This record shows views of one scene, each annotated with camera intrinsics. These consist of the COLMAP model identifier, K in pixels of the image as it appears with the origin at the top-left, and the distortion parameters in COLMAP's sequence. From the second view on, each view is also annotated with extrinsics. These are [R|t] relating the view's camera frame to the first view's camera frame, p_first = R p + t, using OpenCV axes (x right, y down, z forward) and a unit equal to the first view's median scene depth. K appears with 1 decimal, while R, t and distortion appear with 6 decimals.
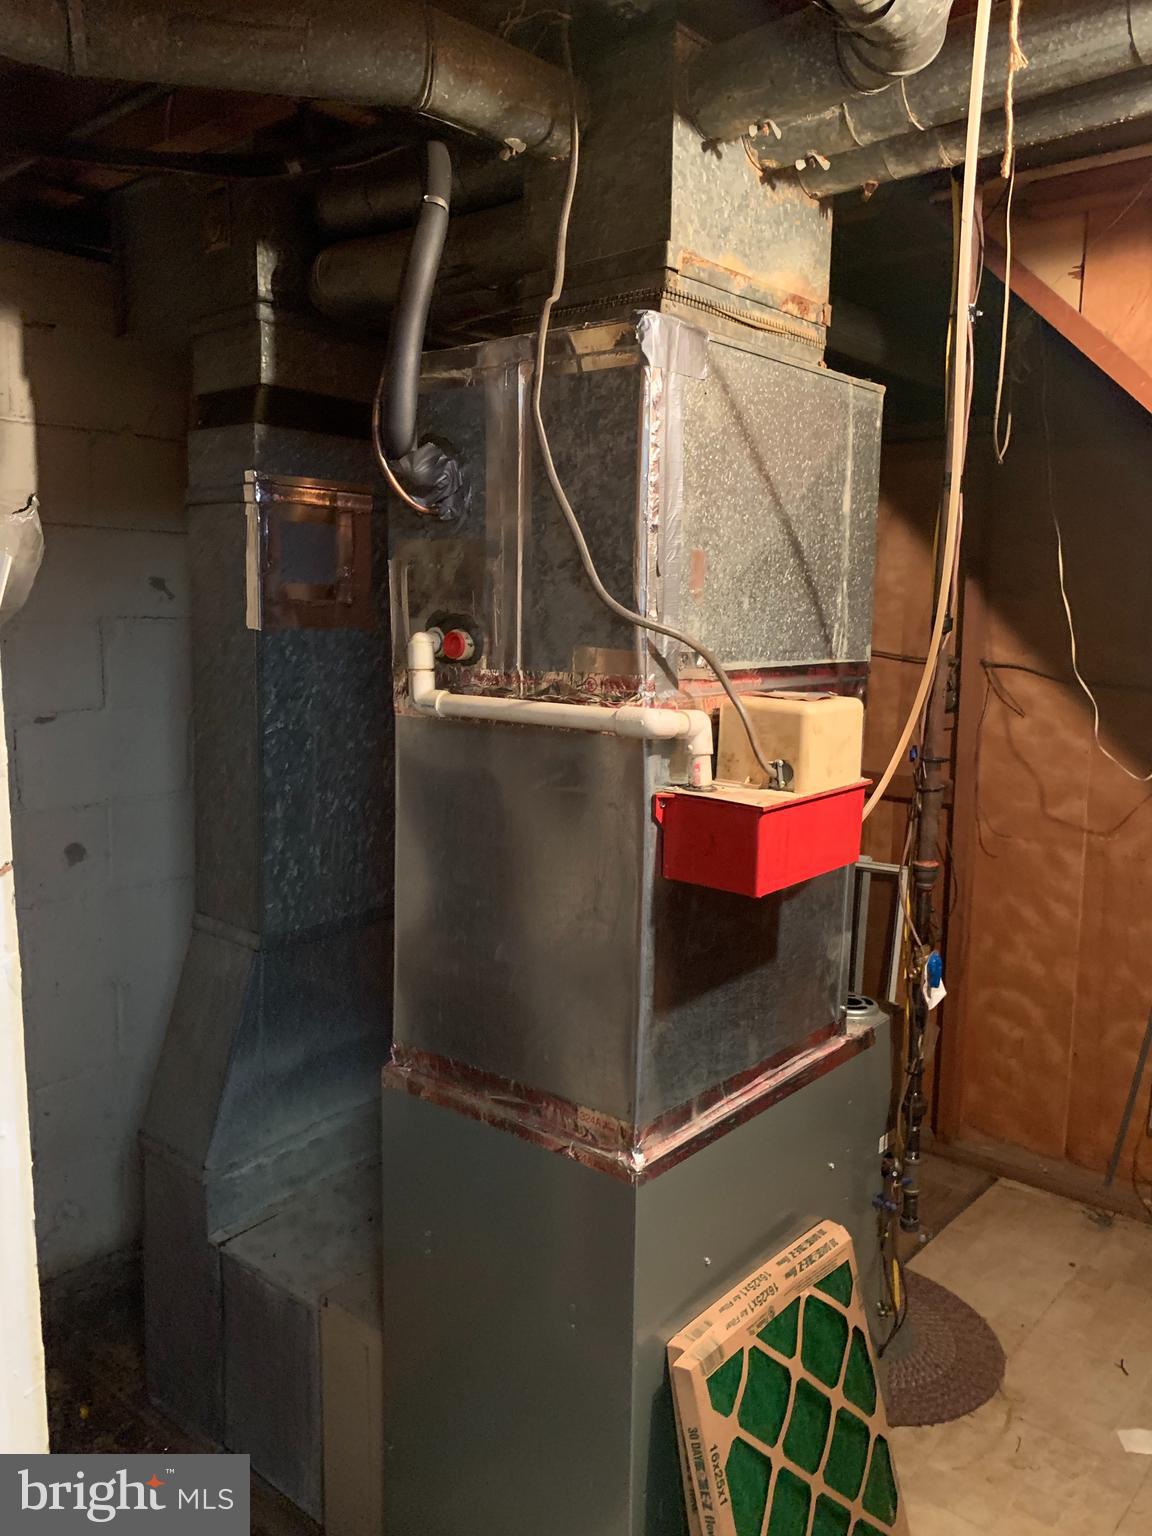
lens RADIAL K [[1188.6, 0, 567.7], [0, 1188.6, 768.7], [0, 0, 1]] dist [0.036297, -0.052550]
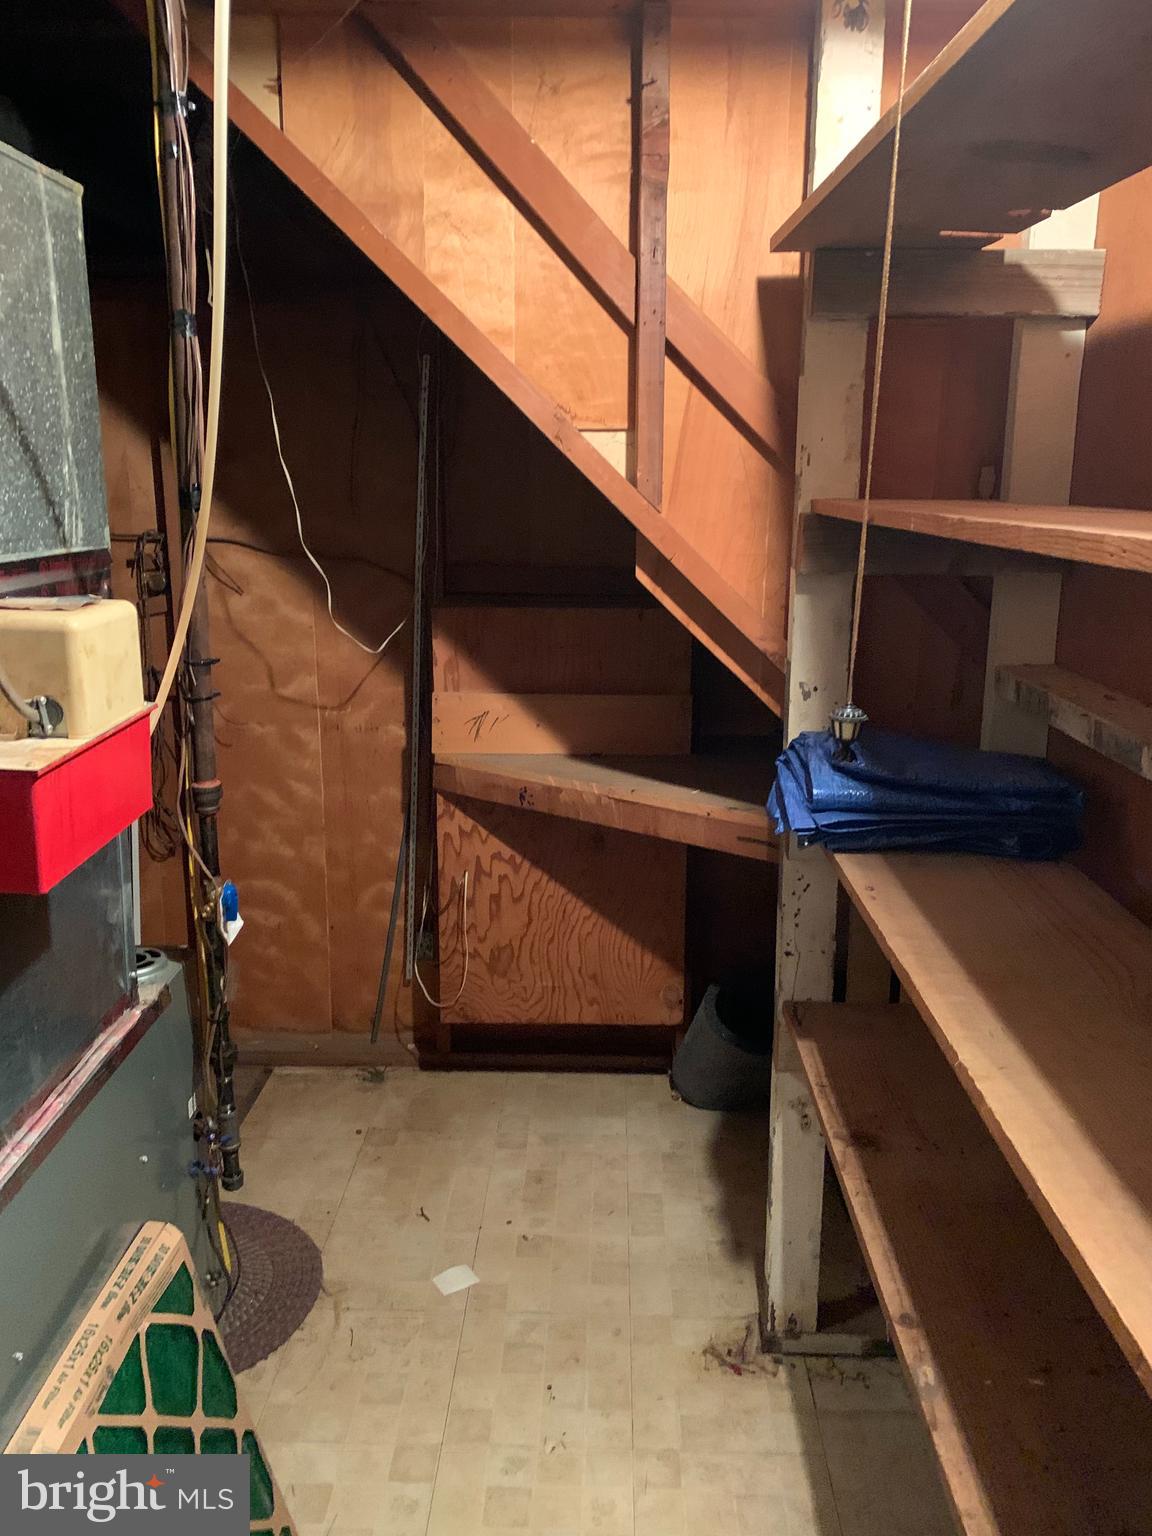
lens RADIAL K [[1188.6, 0, 591.9], [0, 1188.6, 749.6], [0, 0, 1]] dist [0.036297, -0.052550]
pose [[0.767250, -0.152990, 0.622834, -0.014559], [0.094475, 0.987498, 0.126183, -0.024721], [-0.634352, -0.037972, 0.772111, 0.160256]]
